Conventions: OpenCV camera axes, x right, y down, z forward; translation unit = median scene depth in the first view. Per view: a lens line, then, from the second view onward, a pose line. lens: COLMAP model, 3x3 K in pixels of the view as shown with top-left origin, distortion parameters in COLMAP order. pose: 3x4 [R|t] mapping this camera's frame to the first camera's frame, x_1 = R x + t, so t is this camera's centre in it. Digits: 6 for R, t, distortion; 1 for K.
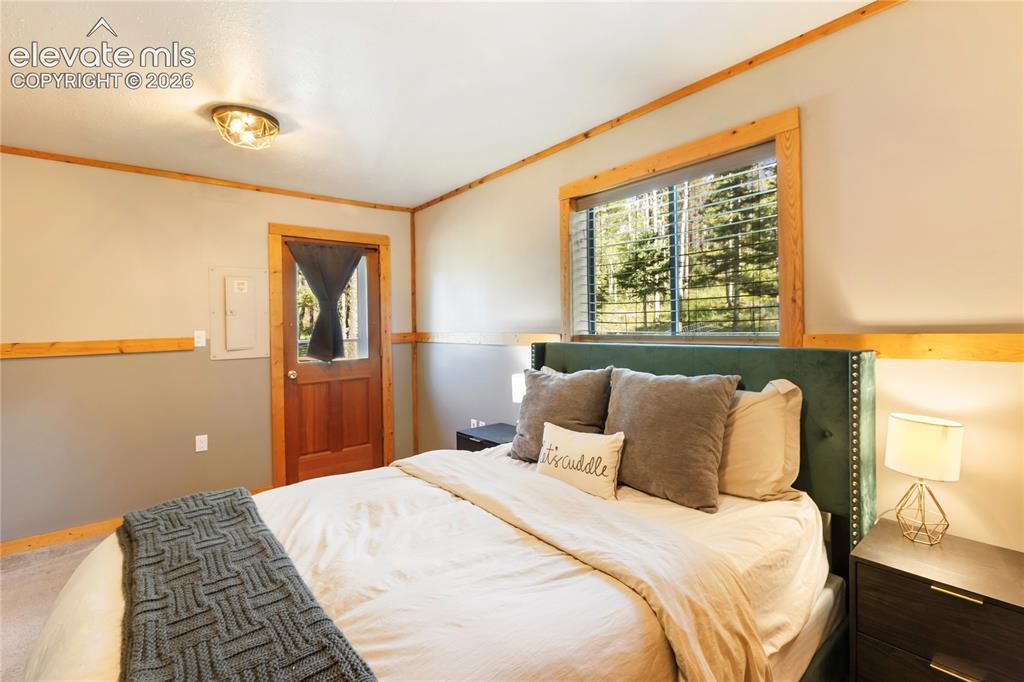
lens RADIAL K [[453.2, 0, 512.0], [0, 453.2, 341.0], [0, 0, 1]] dist [-0.000885, -0.000313]
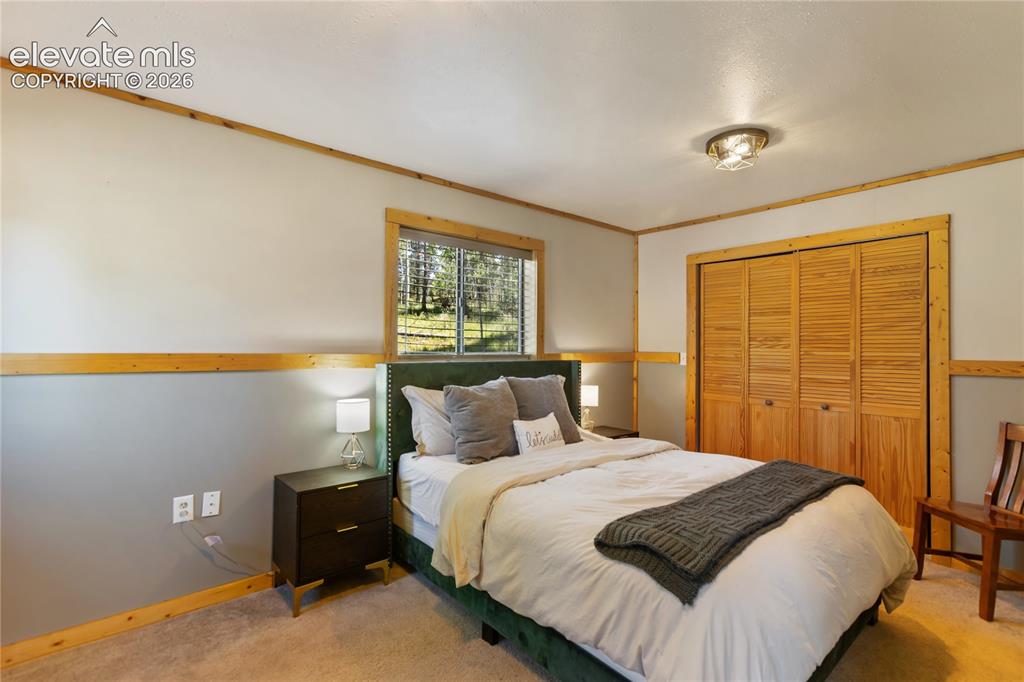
lens RADIAL K [[470.4, 0, 511.9], [0, 470.4, 342.9], [0, 0, 1]] dist [-0.000891, -0.000263]
pose [[-0.015186, 0.024803, 0.999577, -1.056094], [0.029214, 0.999276, -0.024352, -0.008645], [-0.999458, 0.028832, -0.015900, 0.857082]]
